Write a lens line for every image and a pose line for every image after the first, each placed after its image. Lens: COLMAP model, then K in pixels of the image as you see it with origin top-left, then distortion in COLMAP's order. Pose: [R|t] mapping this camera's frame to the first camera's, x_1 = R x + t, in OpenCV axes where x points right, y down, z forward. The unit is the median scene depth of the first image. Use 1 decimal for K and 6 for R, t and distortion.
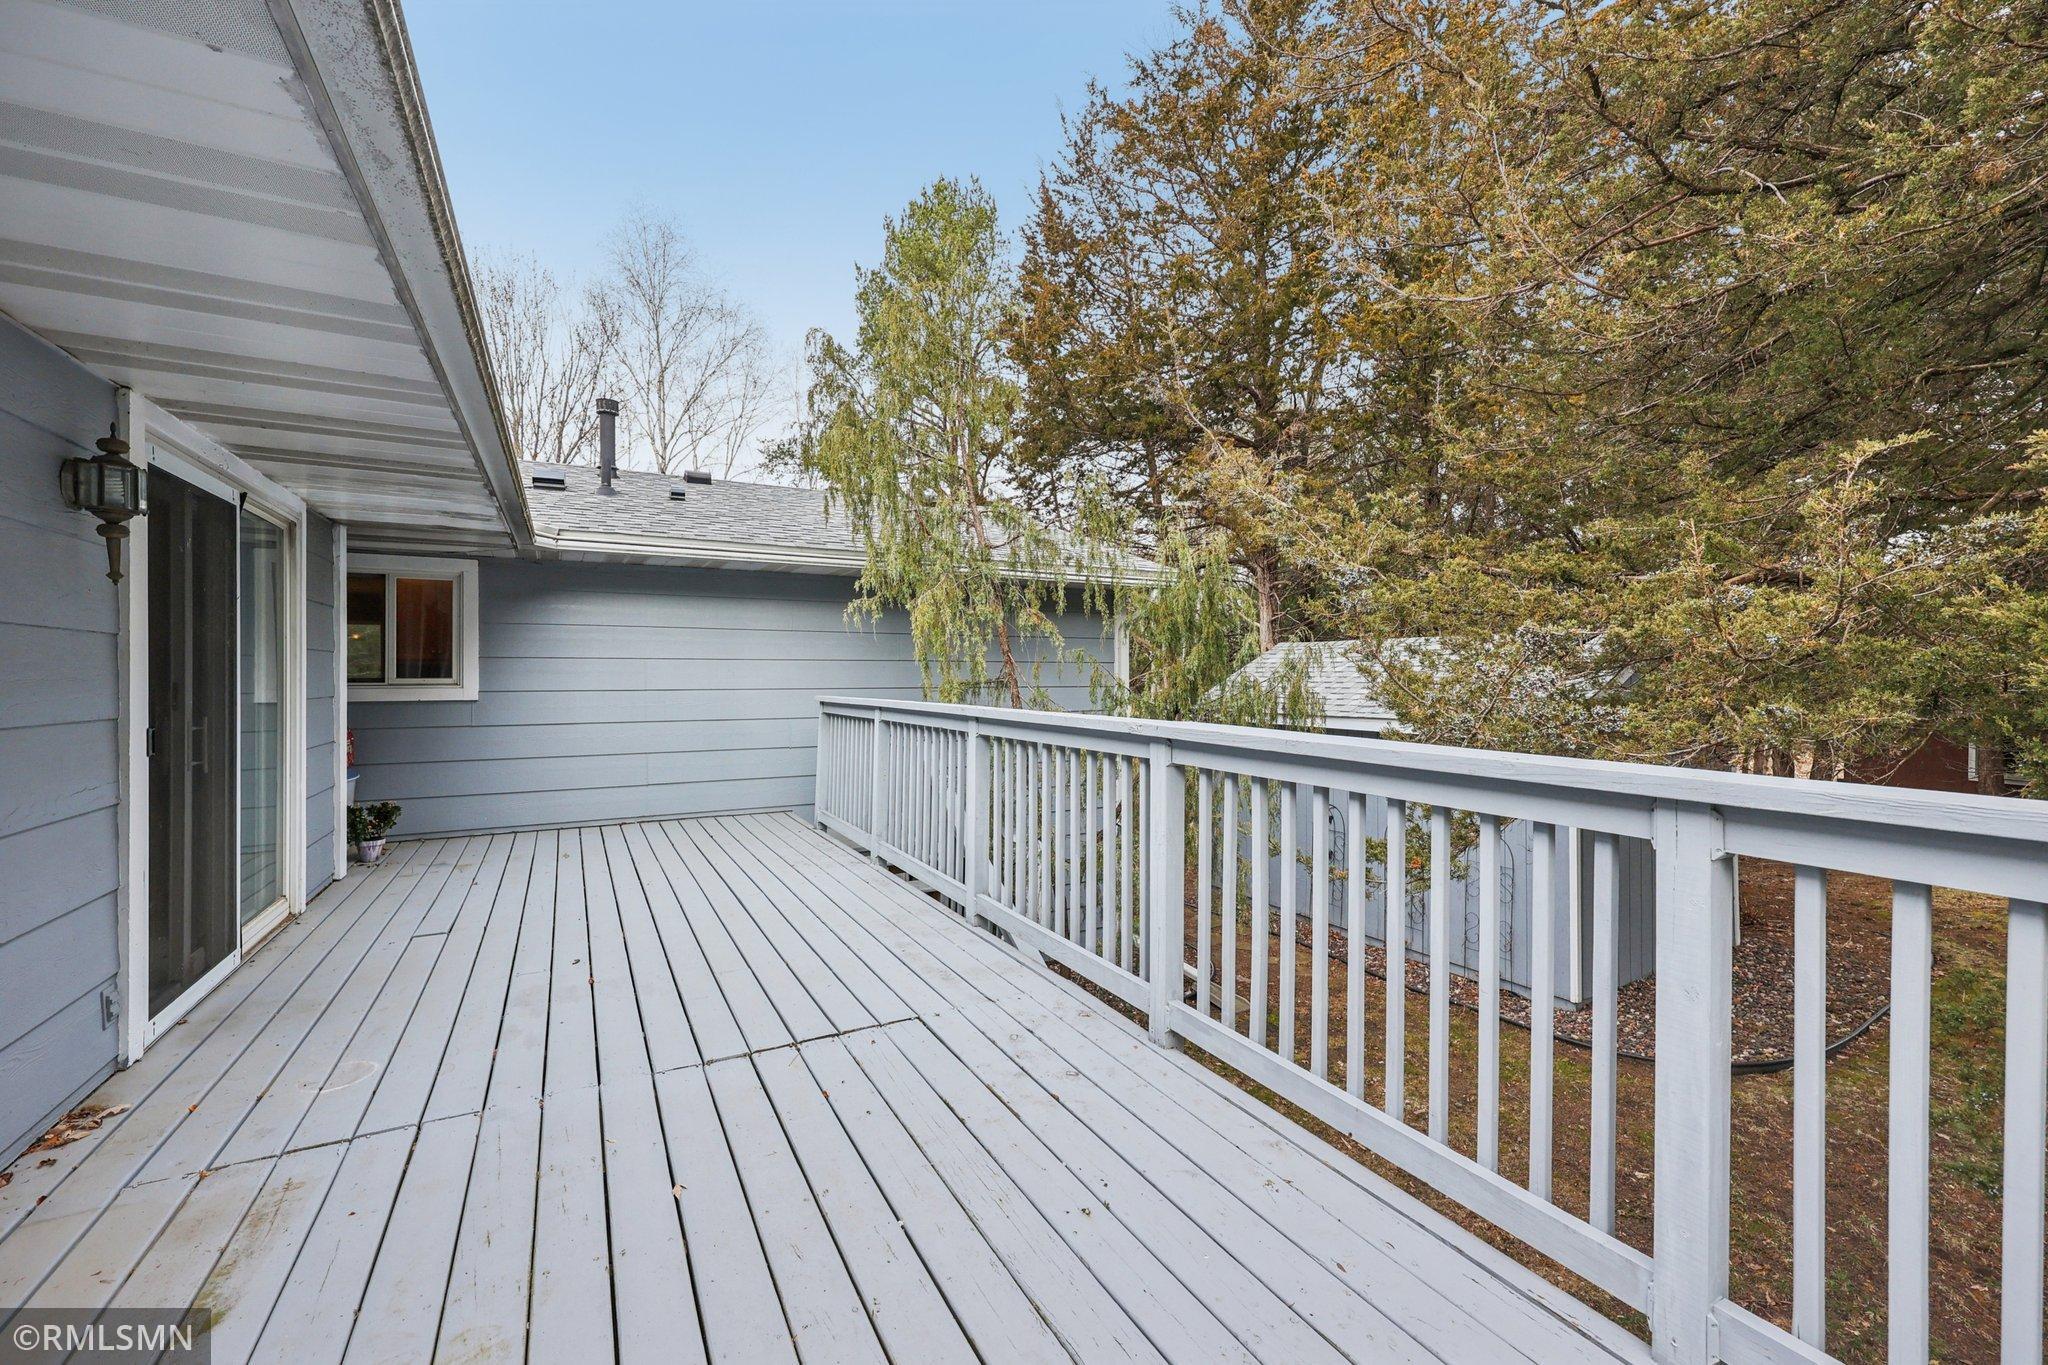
lens RADIAL K [[828.6, 0, 1017.5], [0, 828.6, 675.6], [0, 0, 1]] dist [0.000478, -0.000014]
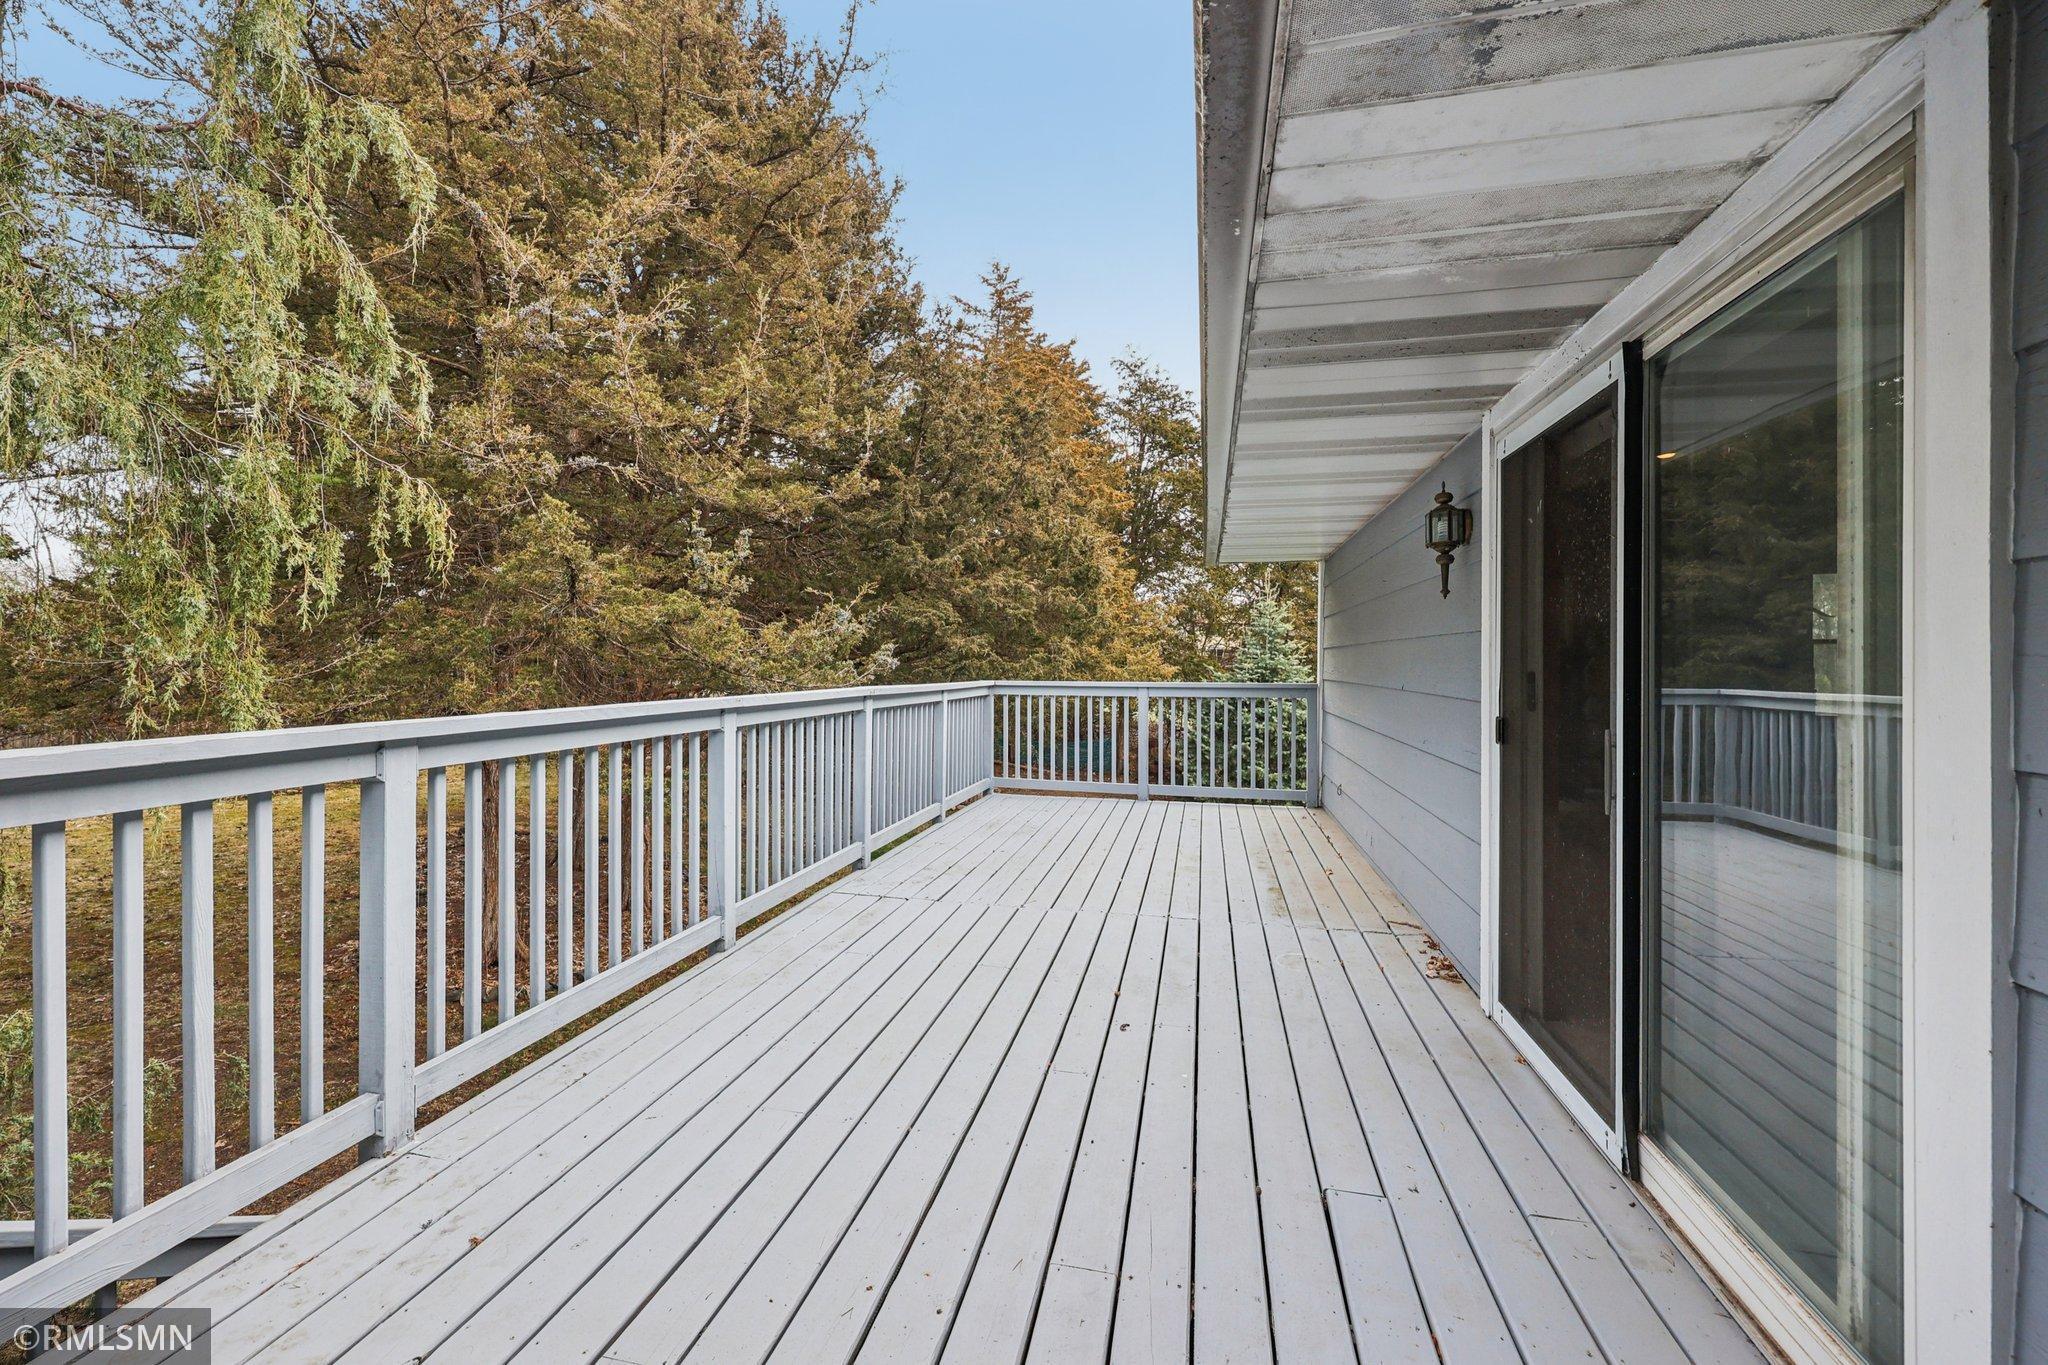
lens RADIAL K [[828.6, 0, 1017.5], [0, 828.6, 675.6], [0, 0, 1]] dist [0.000478, -0.000014]
pose [[-0.753193, -0.016246, 0.657598, -1.047687], [-0.009235, 0.999858, 0.014124, -0.000498], [-0.657734, 0.004565, -0.753236, 1.796270]]
